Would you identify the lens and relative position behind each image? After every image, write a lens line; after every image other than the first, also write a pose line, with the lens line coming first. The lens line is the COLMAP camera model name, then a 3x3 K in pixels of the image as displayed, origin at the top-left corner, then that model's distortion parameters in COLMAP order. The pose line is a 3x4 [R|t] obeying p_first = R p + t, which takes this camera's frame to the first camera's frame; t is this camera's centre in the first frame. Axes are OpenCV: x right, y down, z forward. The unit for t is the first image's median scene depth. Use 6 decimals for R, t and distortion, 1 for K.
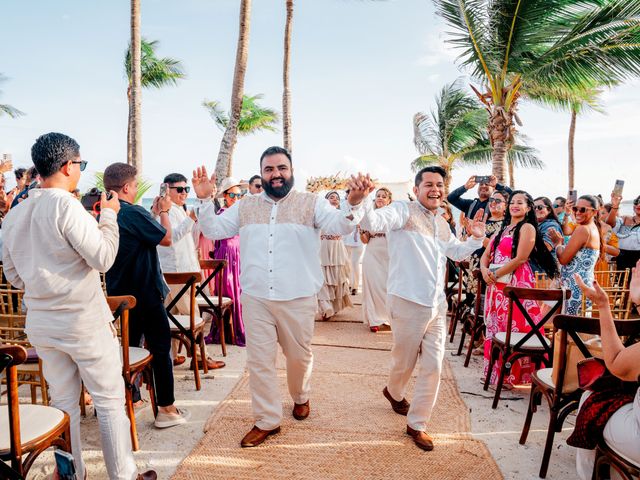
lens RADIAL K [[500.7, 0, 320.0], [0, 500.7, 240.0], [0, 0, 1]] dist [-0.166309, 0.120518]
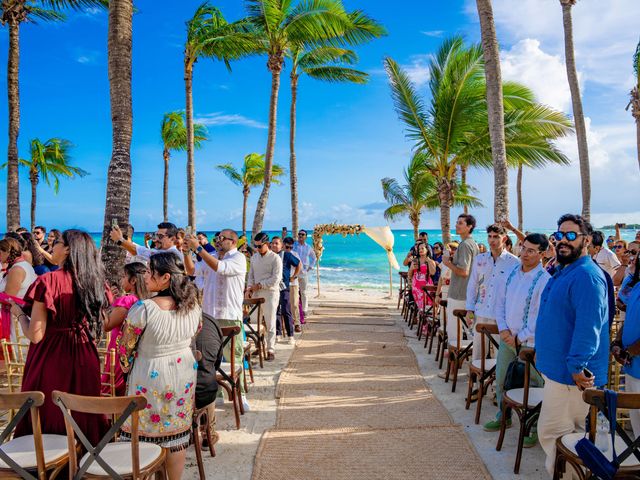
lens RADIAL K [[500.7, 0, 320.0], [0, 500.7, 240.0], [0, 0, 1]] dist [-0.166309, 0.120518]
pose [[0.999459, -0.017738, 0.027704, -0.038874], [0.019493, 0.997734, -0.064399, 0.007044], [-0.026499, 0.064904, 0.997540, -0.326003]]
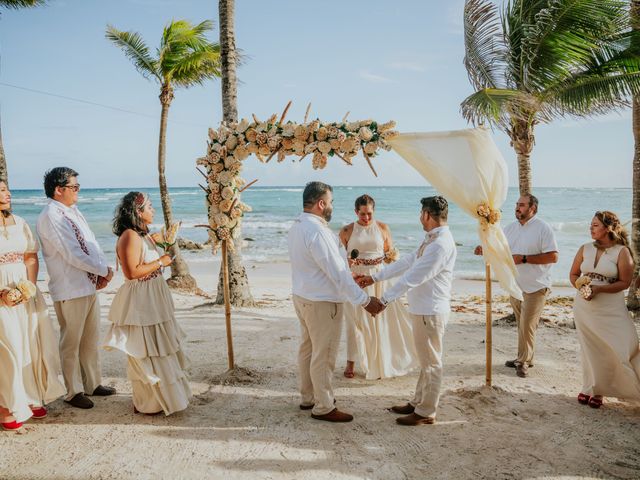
lens RADIAL K [[500.7, 0, 320.0], [0, 500.7, 240.0], [0, 0, 1]] dist [-0.166309, 0.120518]
pose [[0.999457, -0.008725, -0.031776, 0.056944], [0.009529, 0.999636, 0.025253, -0.035058], [0.031544, -0.025542, 0.999176, 0.493430]]
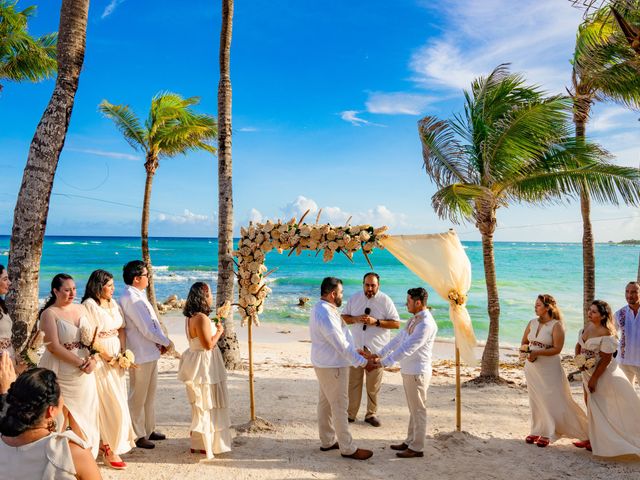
lens RADIAL K [[546.0, 0, 305.7], [0, 546.0, 240.6], [0, 0, 1]] dist [-0.137654, 0.004267]
pose [[0.999651, 0.003688, 0.026146, 0.018867], [-0.001616, 0.996886, -0.078838, -0.052837], [-0.026355, 0.078768, 0.996545, 0.369943]]
